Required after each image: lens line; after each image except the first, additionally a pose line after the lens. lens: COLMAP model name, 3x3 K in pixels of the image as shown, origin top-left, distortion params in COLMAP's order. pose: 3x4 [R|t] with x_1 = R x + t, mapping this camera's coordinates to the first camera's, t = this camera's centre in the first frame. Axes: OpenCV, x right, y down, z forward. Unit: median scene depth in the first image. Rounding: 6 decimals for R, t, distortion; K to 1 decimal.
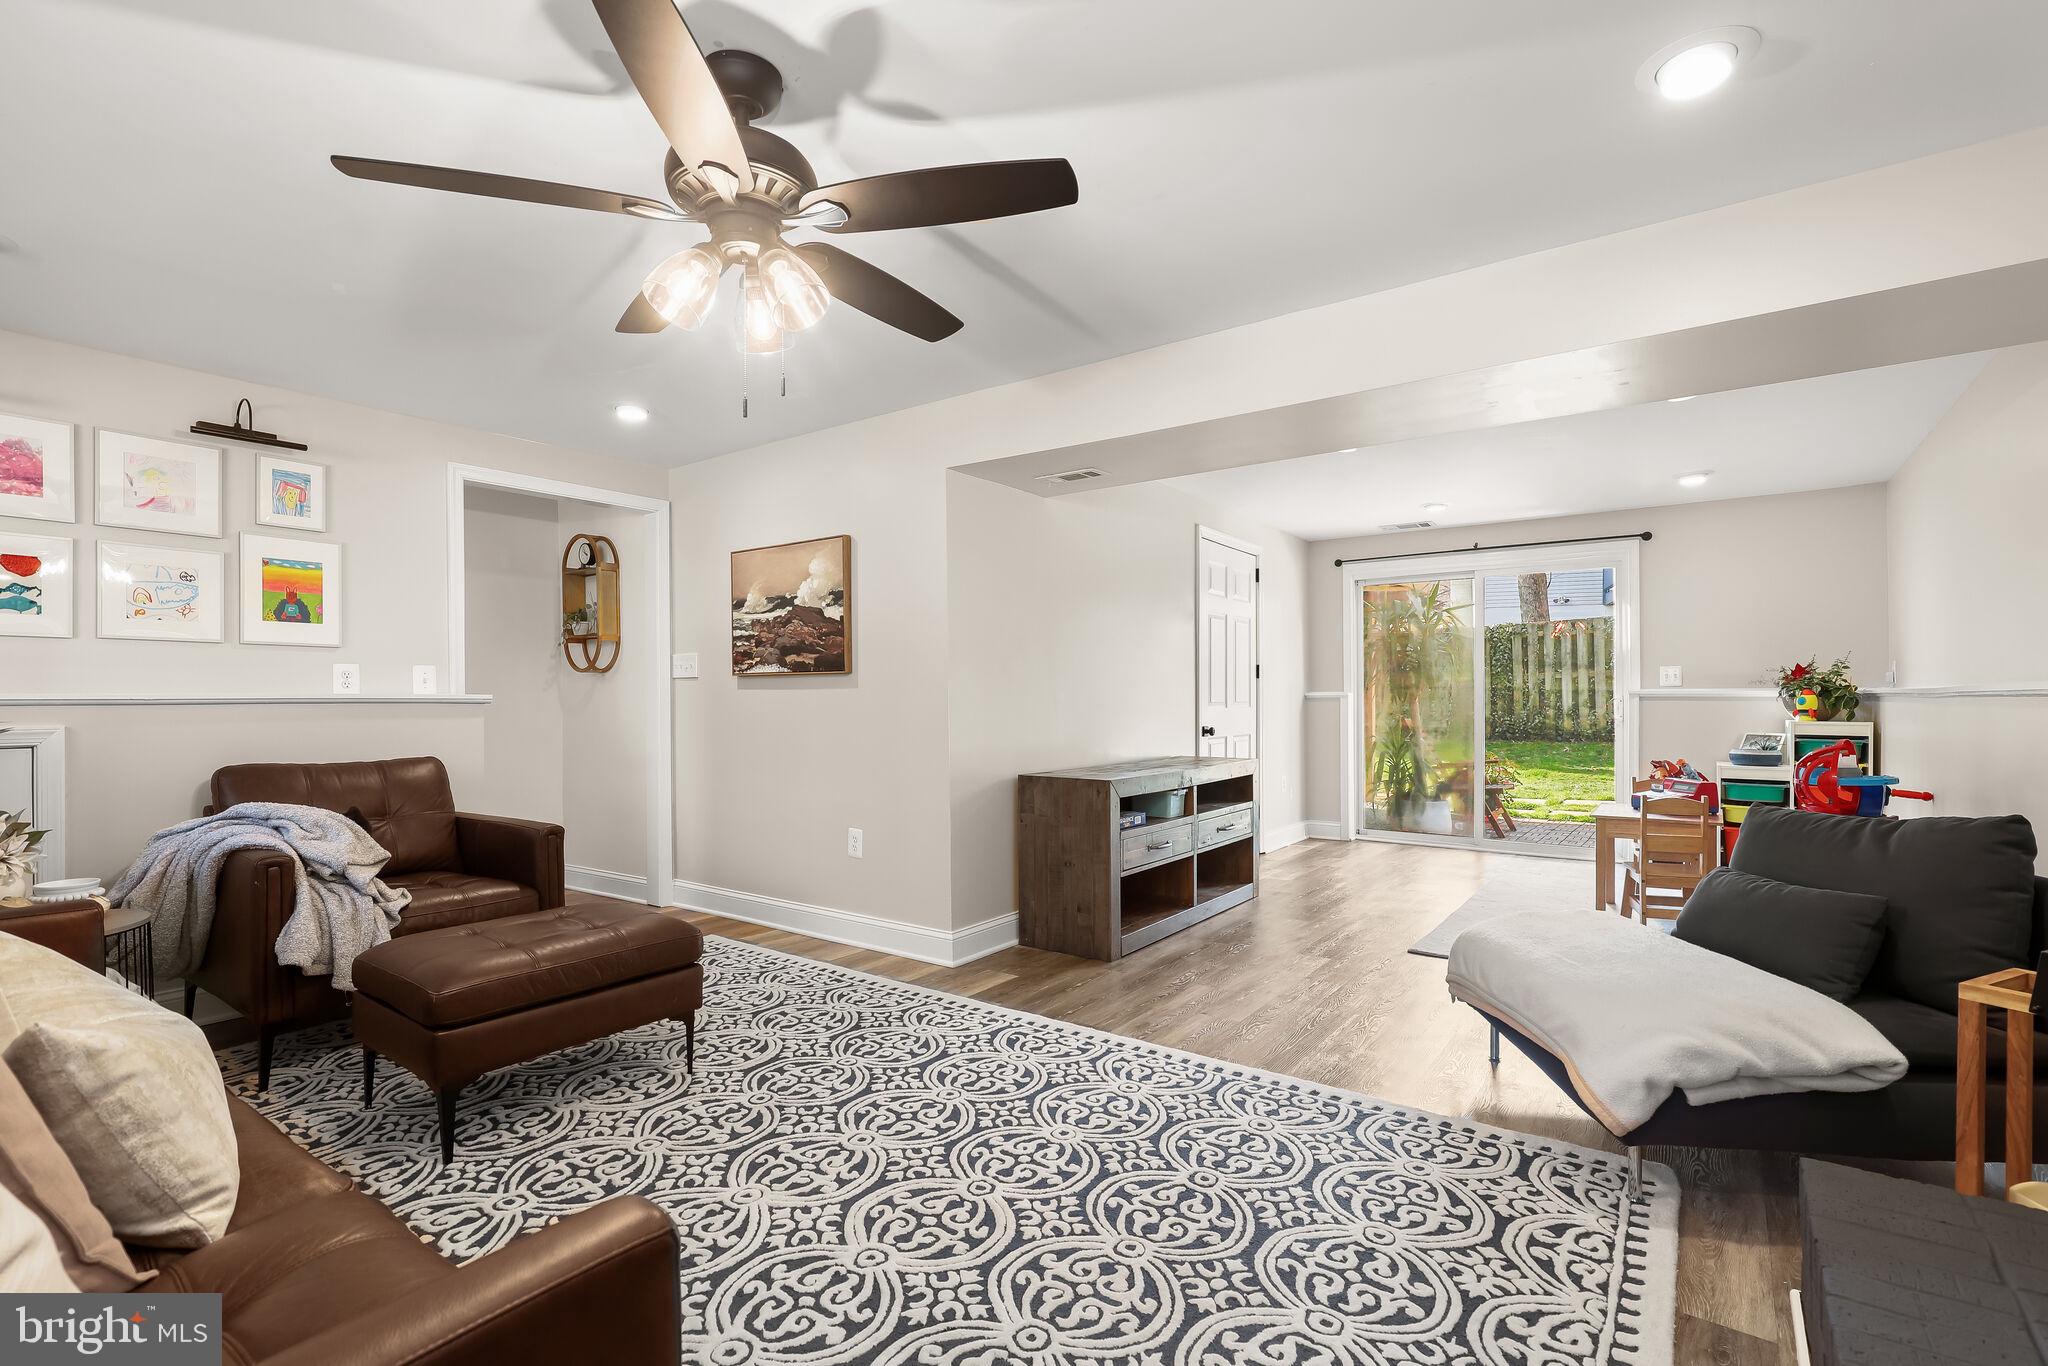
lens RADIAL K [[939.0, 0, 1035.5], [0, 939.0, 693.7], [0, 0, 1]] dist [-0.001931, -0.000001]
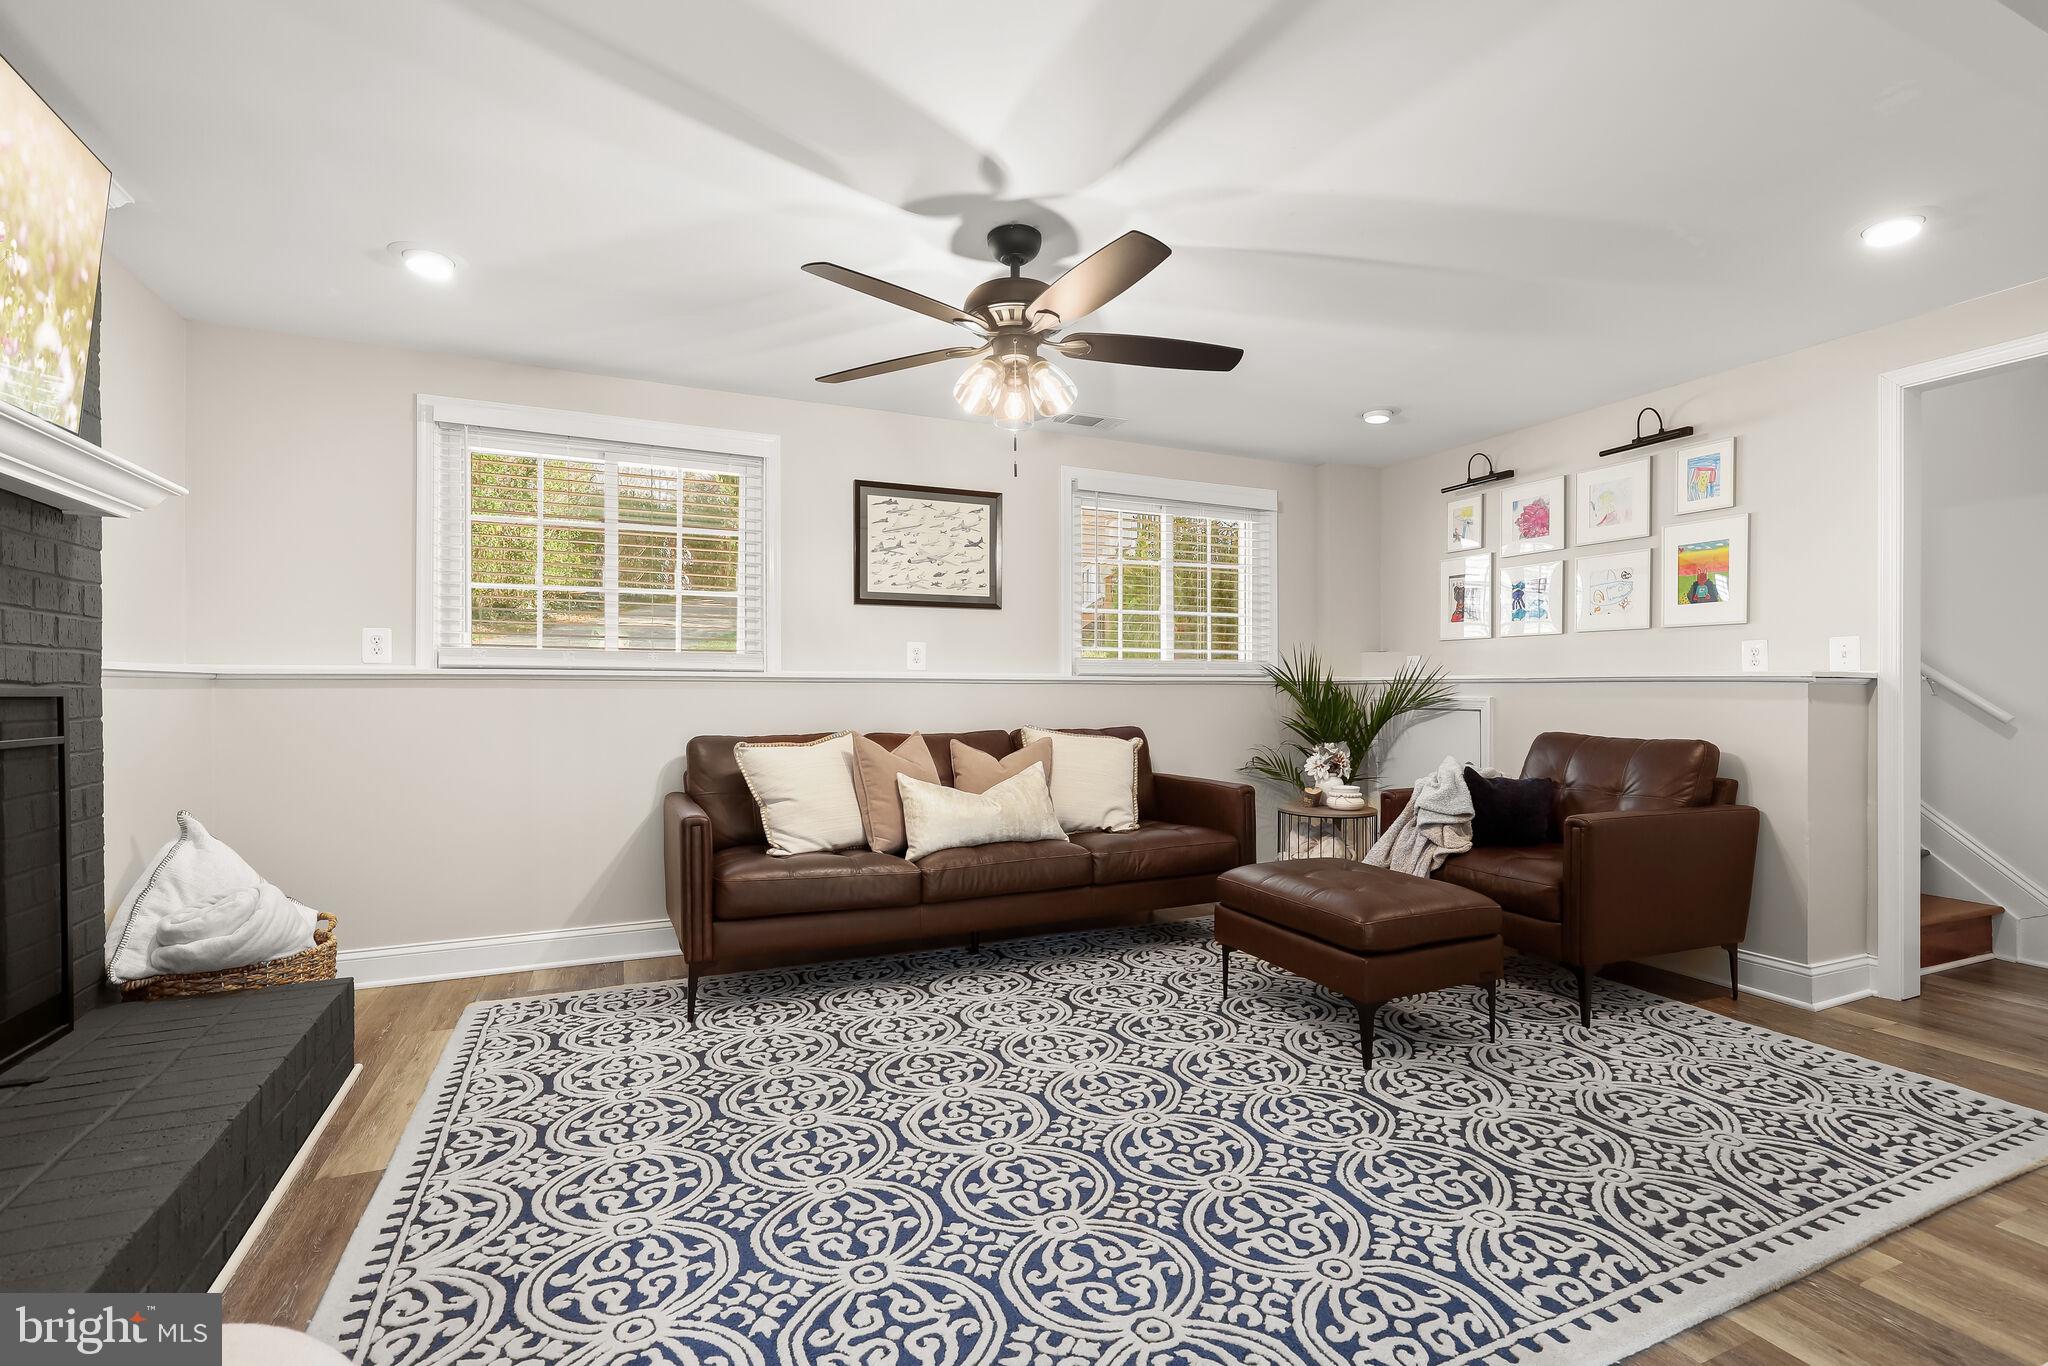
lens RADIAL K [[939.0, 0, 1034.9], [0, 939.0, 688.4], [0, 0, 1]] dist [-0.001931, -0.000001]
pose [[-0.499598, 0.003844, -0.866249, 0.747189], [0.005042, 0.999986, 0.001530, 0.019385], [0.866243, -0.003604, -0.499610, 1.427242]]
